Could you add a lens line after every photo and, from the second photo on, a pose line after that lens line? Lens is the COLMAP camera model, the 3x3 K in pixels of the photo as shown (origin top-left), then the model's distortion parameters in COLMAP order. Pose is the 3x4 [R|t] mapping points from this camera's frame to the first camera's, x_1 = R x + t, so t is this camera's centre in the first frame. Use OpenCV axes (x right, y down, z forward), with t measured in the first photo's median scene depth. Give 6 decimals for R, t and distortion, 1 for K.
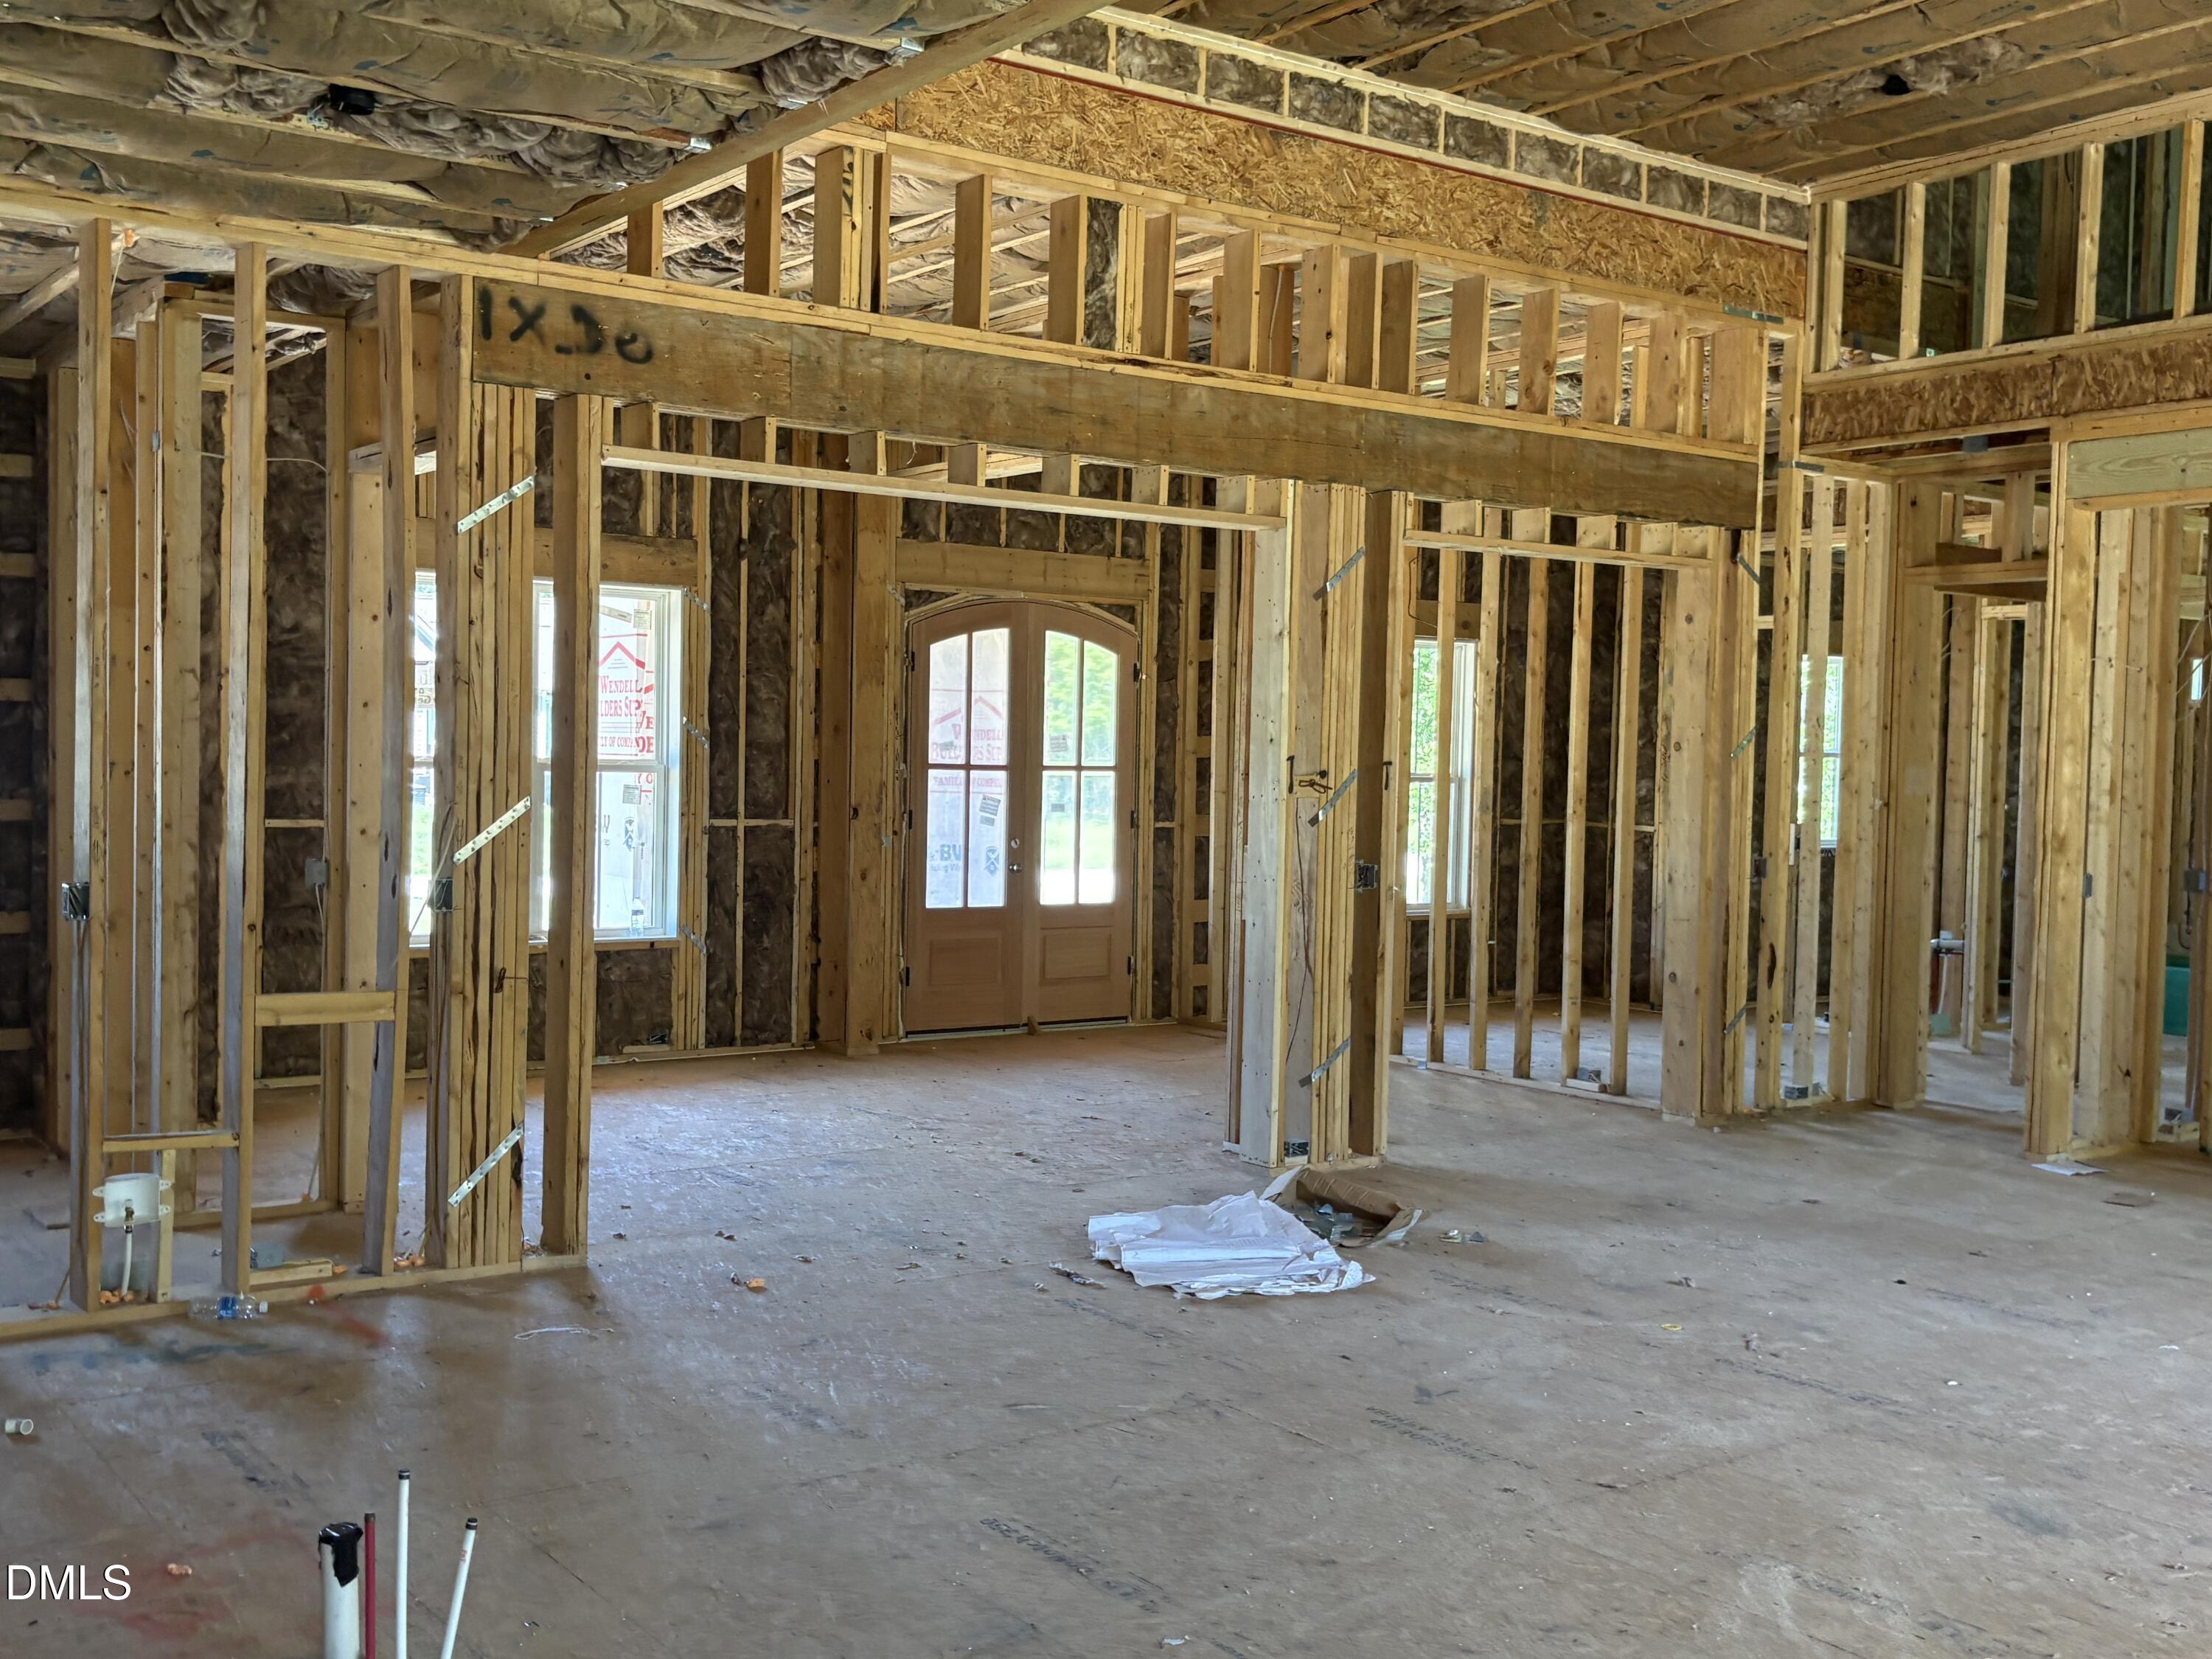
lens RADIAL K [[2227.0, 0, 1106.2], [0, 2227.0, 831.1], [0, 0, 1]] dist [0.028604, 0.000000]
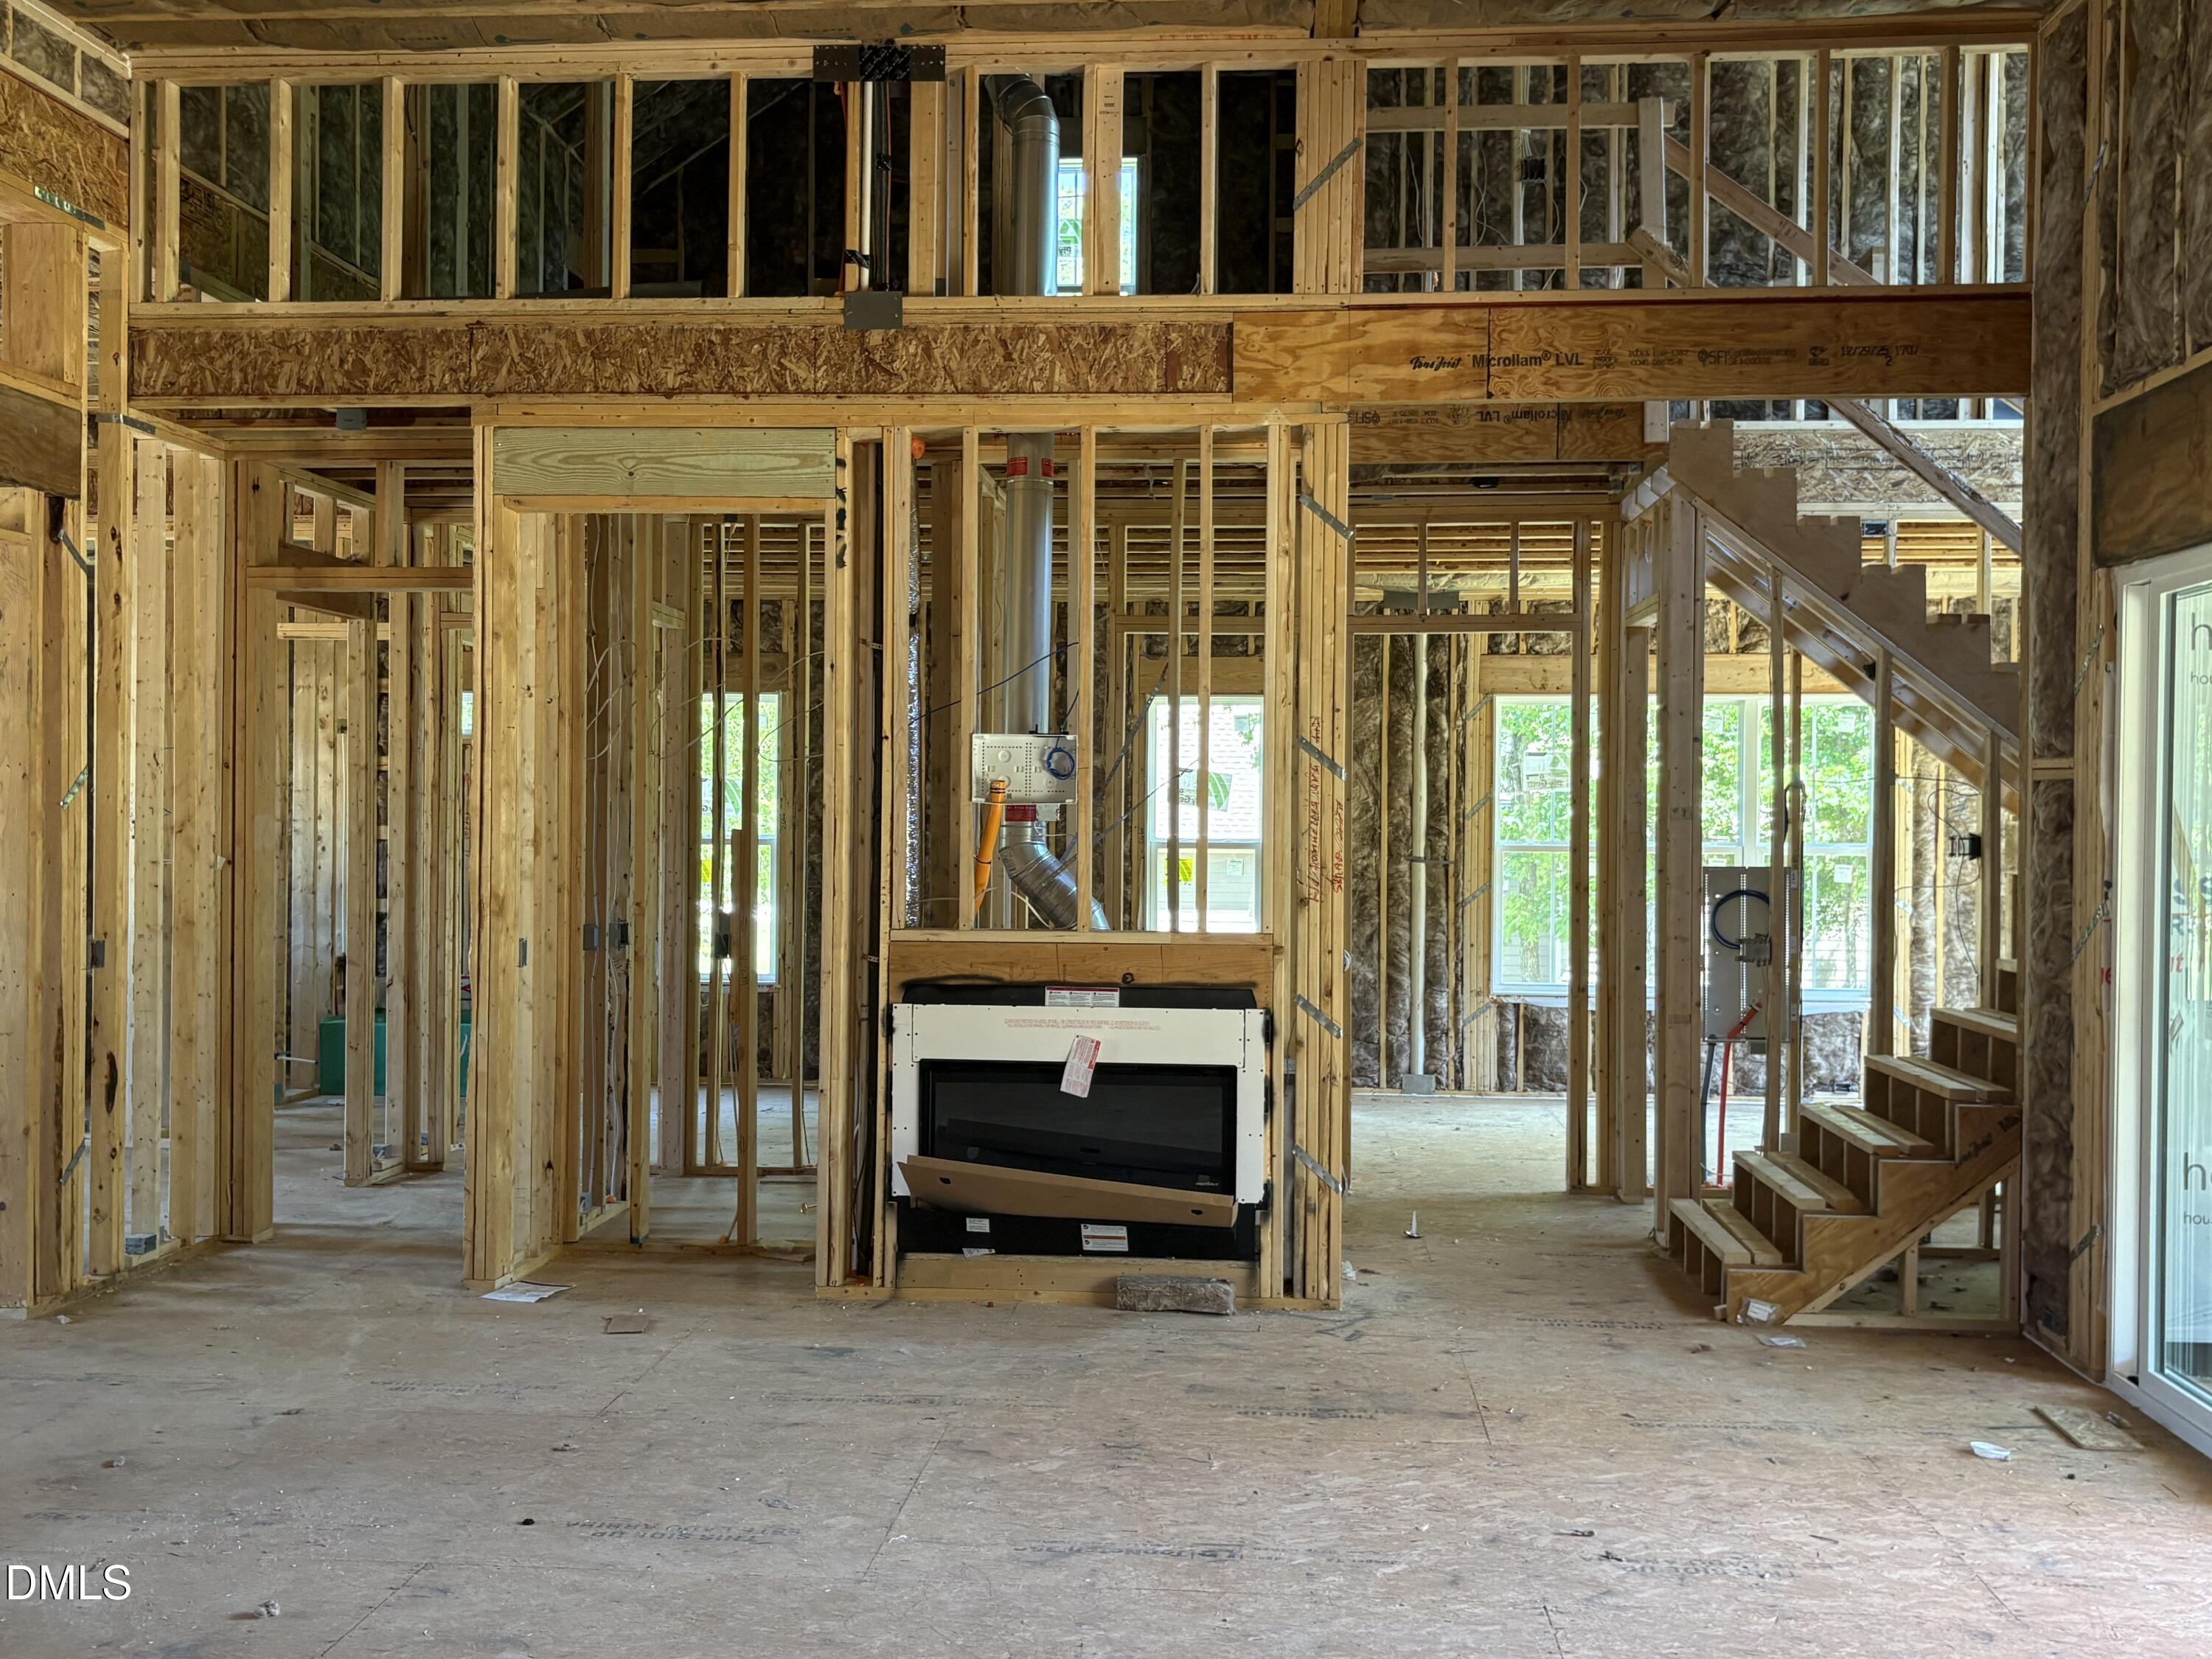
lens RADIAL K [[2227.0, 0, 1104.4], [0, 2227.0, 828.6], [0, 0, 1]] dist [0.028604, 0.000000]
pose [[0.659239, -0.020886, 0.751644, -0.048732], [0.033190, 0.999448, -0.001338, -0.013698], [-0.751201, 0.025829, 0.659568, 0.263406]]
